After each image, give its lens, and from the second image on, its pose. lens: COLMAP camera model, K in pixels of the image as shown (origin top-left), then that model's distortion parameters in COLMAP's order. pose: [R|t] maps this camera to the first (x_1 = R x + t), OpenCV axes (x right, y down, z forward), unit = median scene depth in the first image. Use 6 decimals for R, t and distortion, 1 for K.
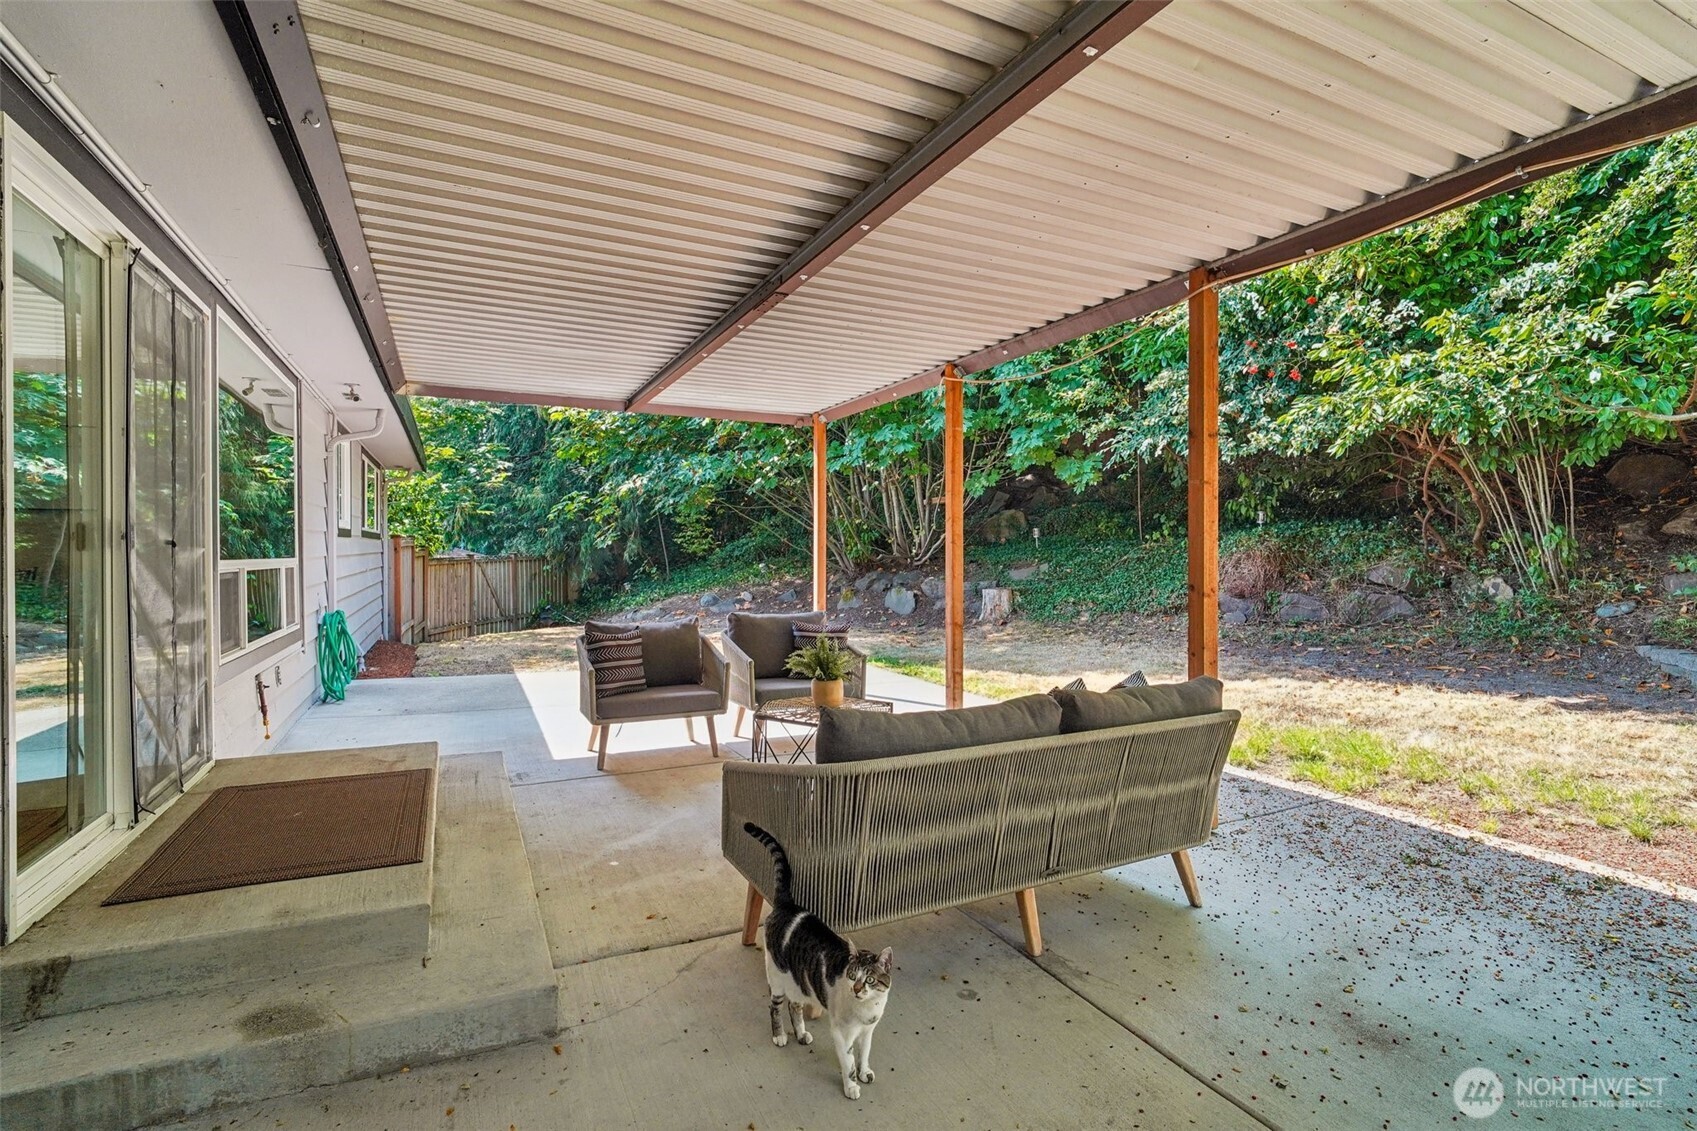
lens RADIAL K [[807.2, 0, 855.0], [0, 807.2, 553.4], [0, 0, 1]] dist [-0.016102, 0.008125]
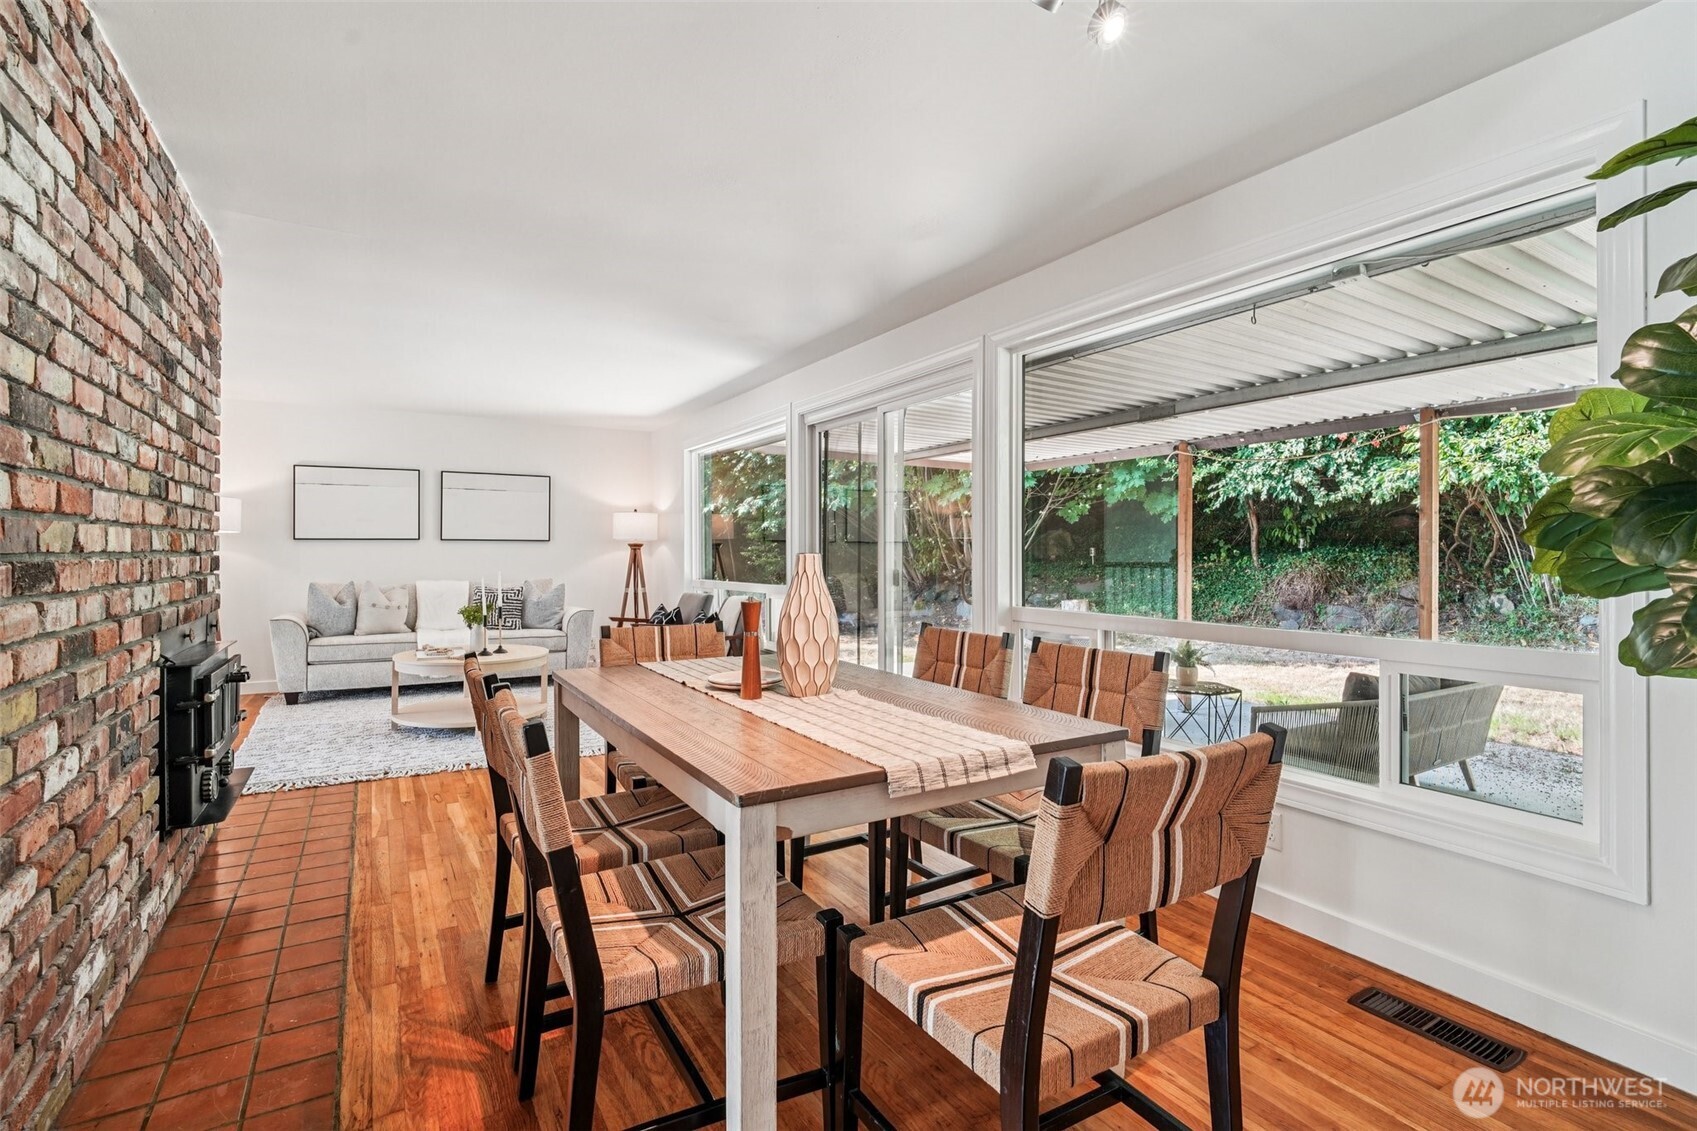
lens RADIAL K [[807.2, 0, 855.0], [0, 807.2, 553.4], [0, 0, 1]] dist [-0.016102, 0.008125]
pose [[0.996481, 0.007490, 0.083487, -0.344184], [-0.006810, 0.999941, -0.008424, -0.017891], [-0.083545, 0.007826, 0.996473, -0.204993]]
